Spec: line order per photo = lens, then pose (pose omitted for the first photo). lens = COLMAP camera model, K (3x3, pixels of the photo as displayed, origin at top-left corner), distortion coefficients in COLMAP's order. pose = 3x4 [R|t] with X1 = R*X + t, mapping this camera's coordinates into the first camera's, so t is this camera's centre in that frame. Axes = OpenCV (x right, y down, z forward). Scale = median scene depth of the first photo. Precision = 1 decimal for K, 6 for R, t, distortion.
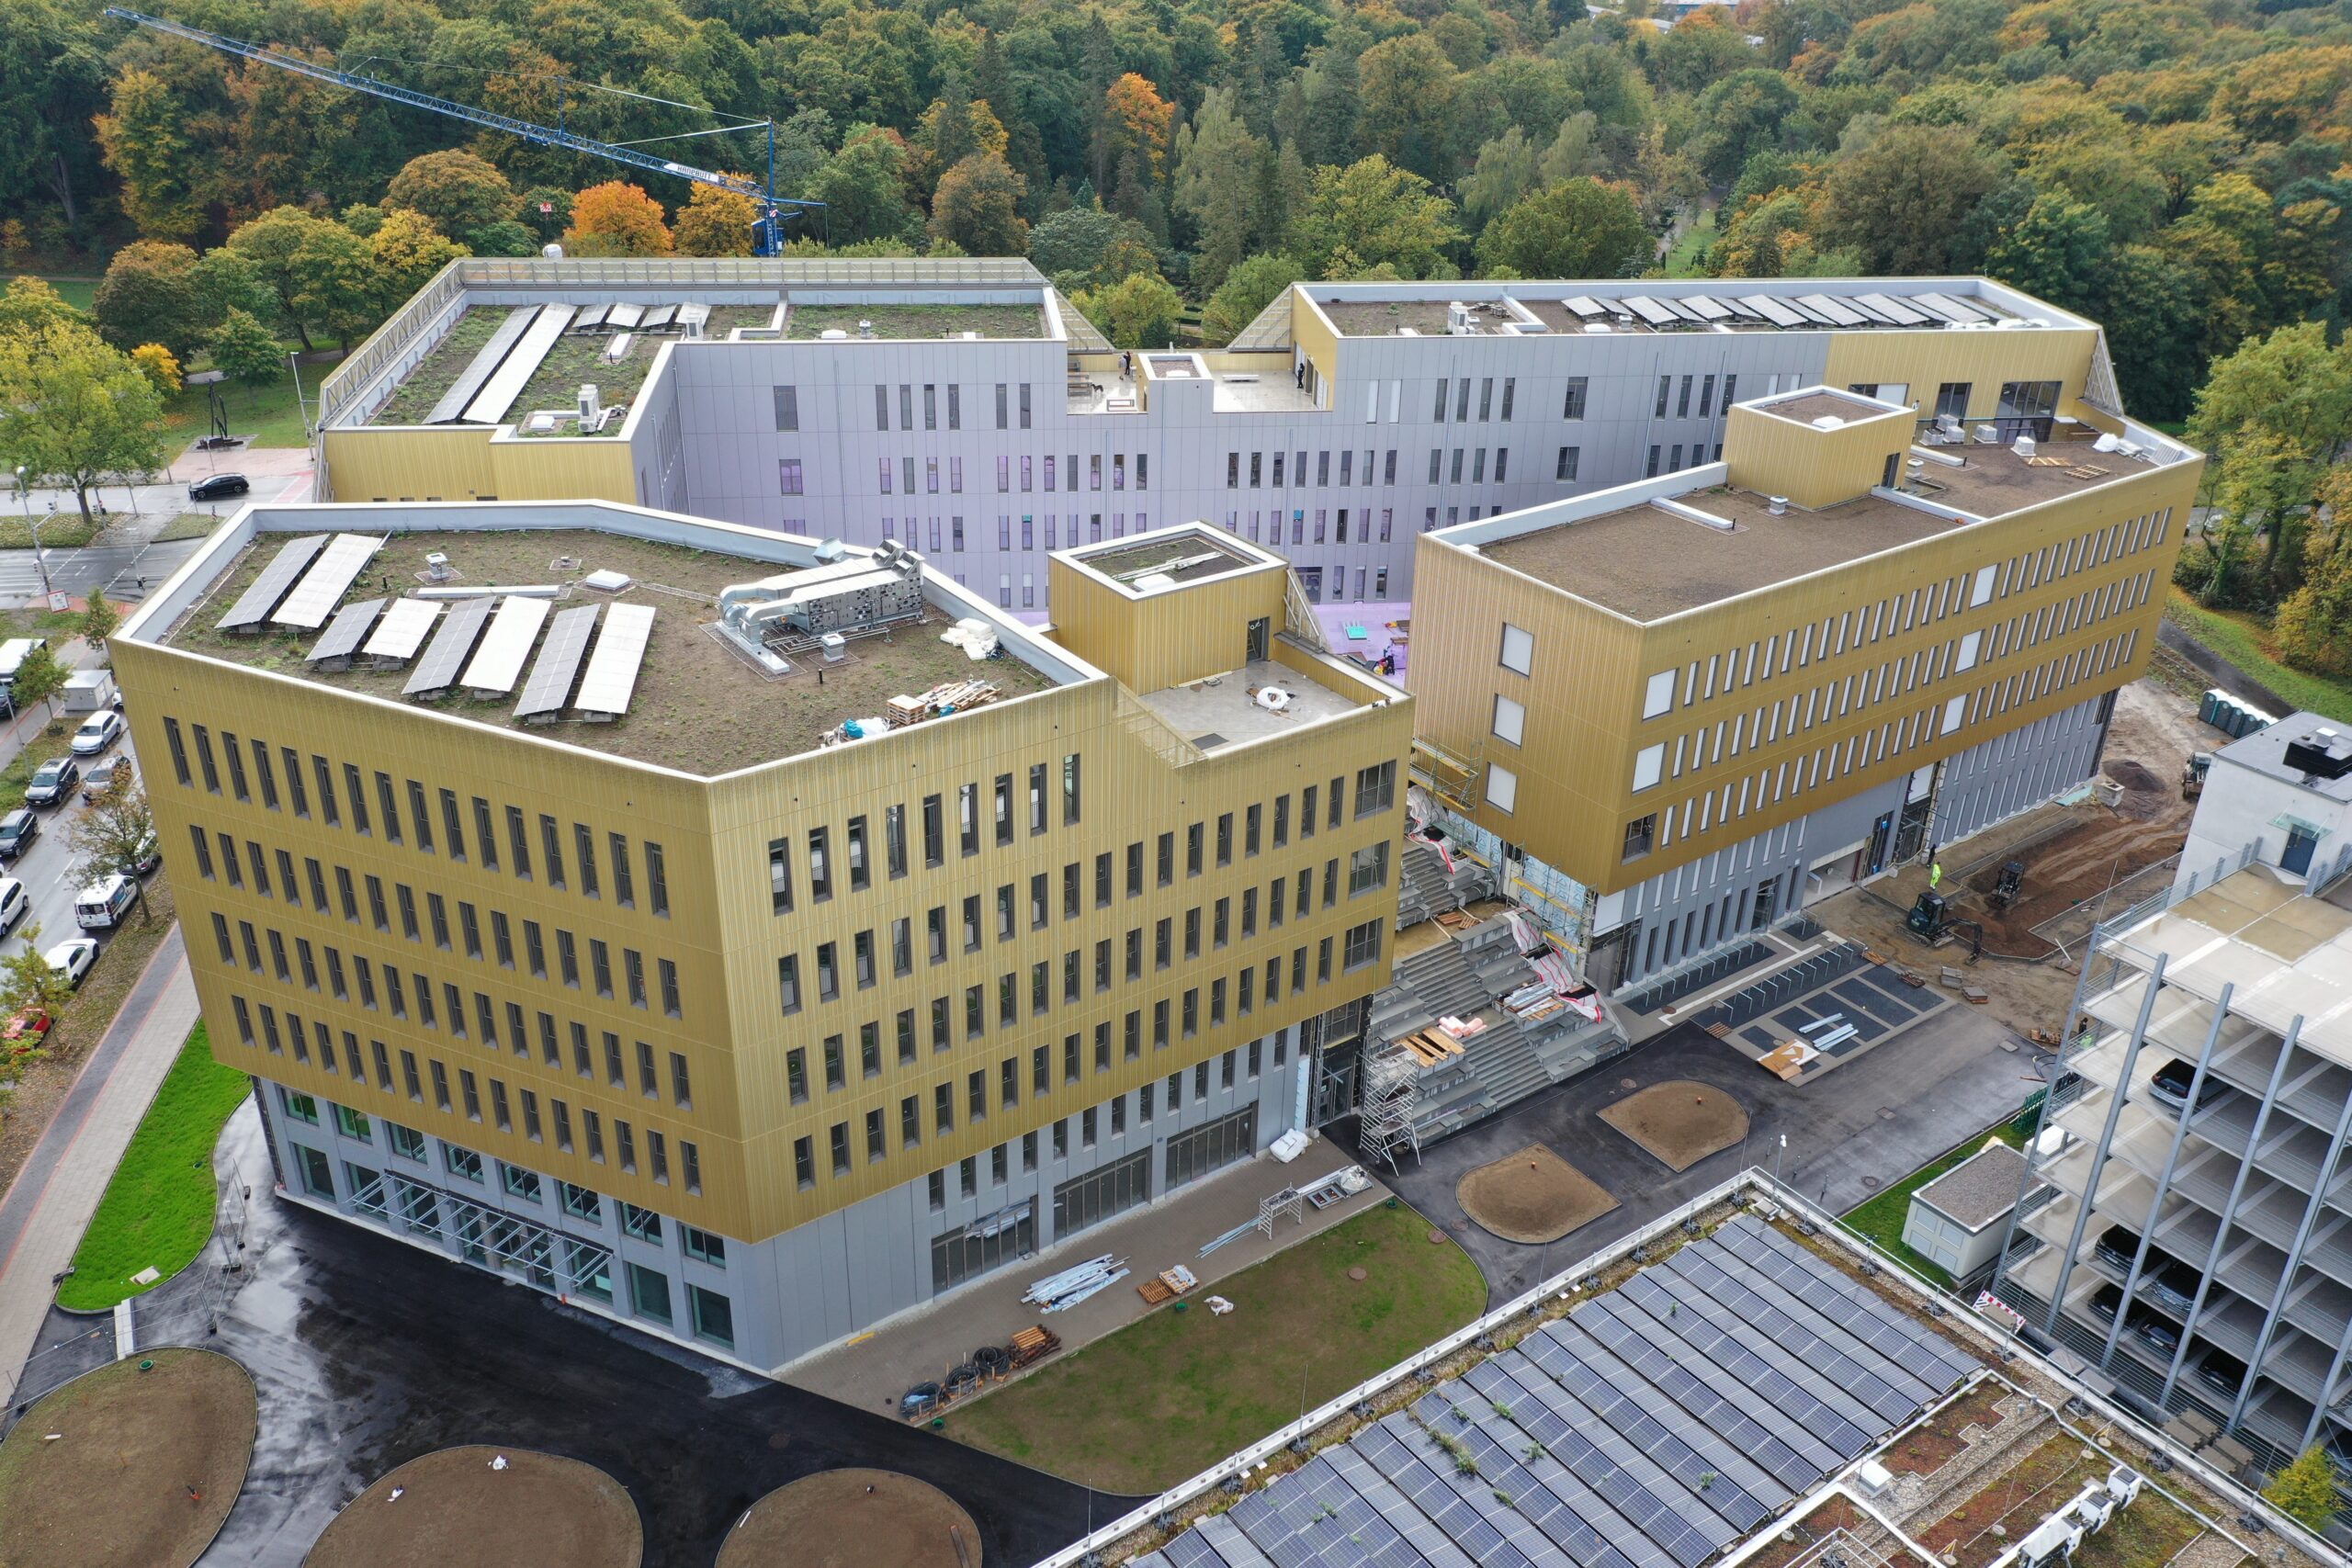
lens RADIAL K [[1862.0, 0, 1165.7], [0, 1862.0, 784.7], [0, 0, 1]] dist [0.019133, 0.000368]
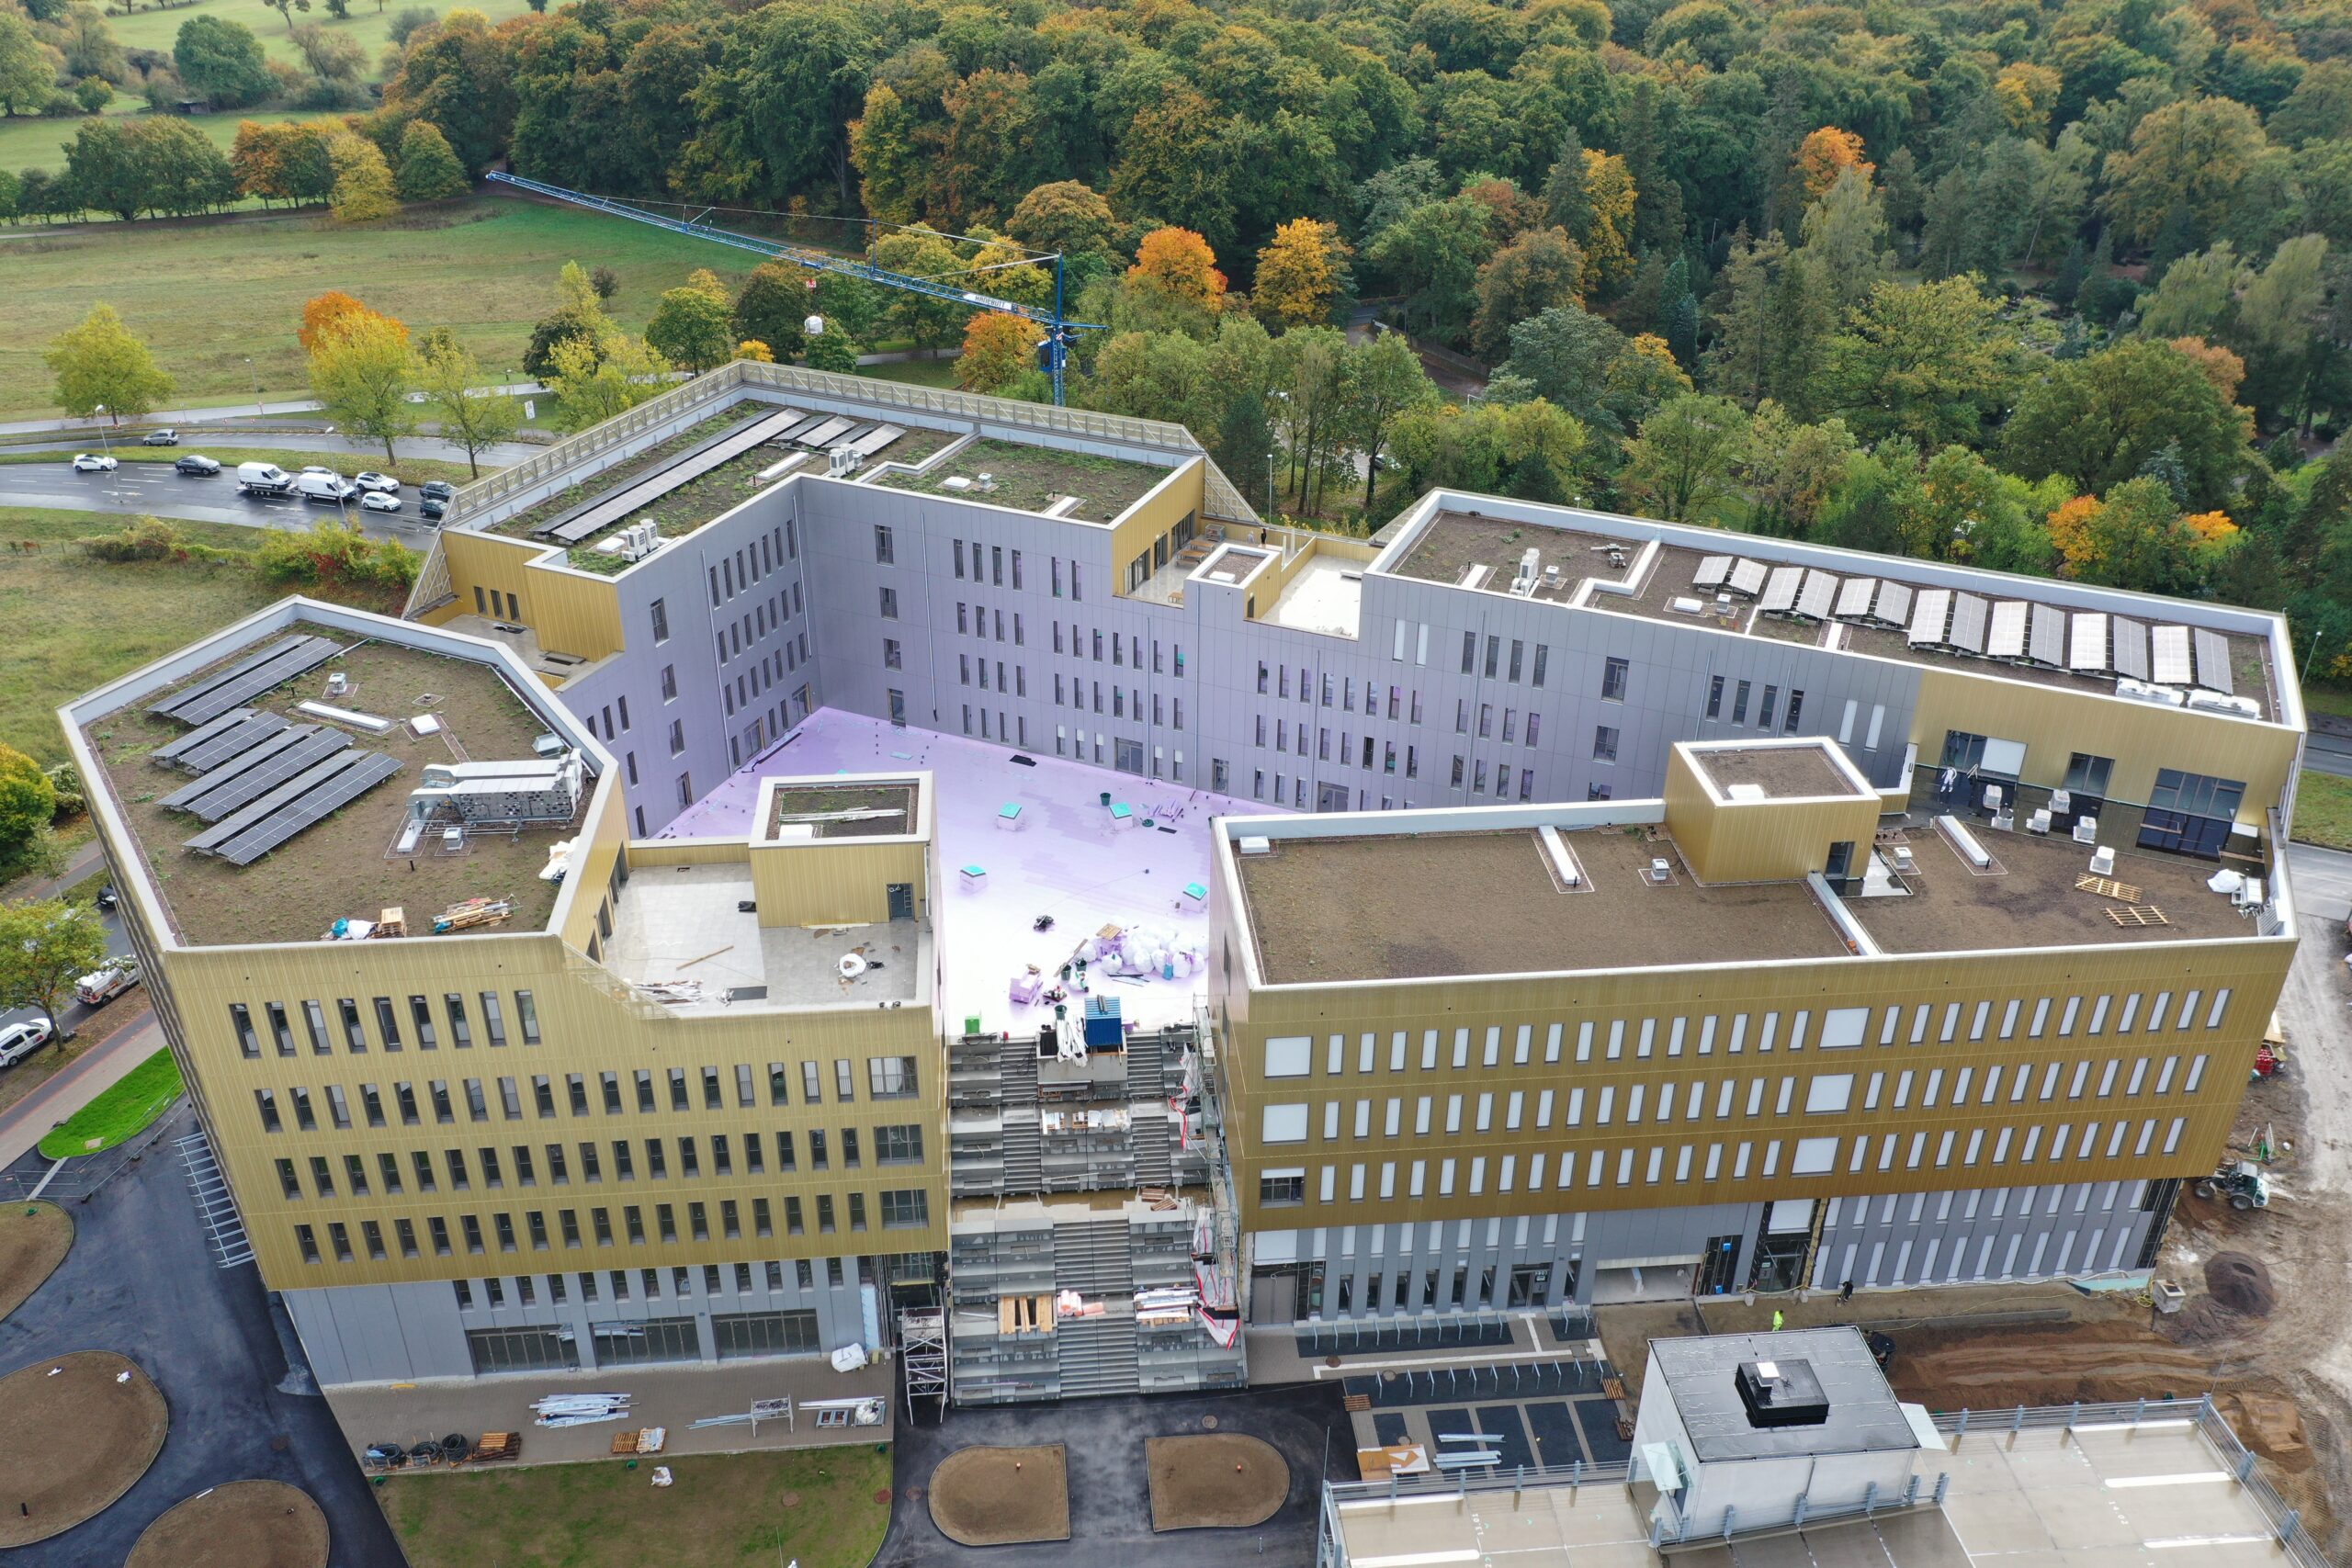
lens RADIAL K [[1862.0, 0, 1165.7], [0, 1862.0, 784.7], [0, 0, 1]] dist [0.019133, 0.000368]
pose [[0.859983, 0.238255, -0.451292, 0.488268], [-0.218917, 0.971060, 0.095492, -0.210072], [0.460983, 0.016674, 0.887253, 0.091726]]
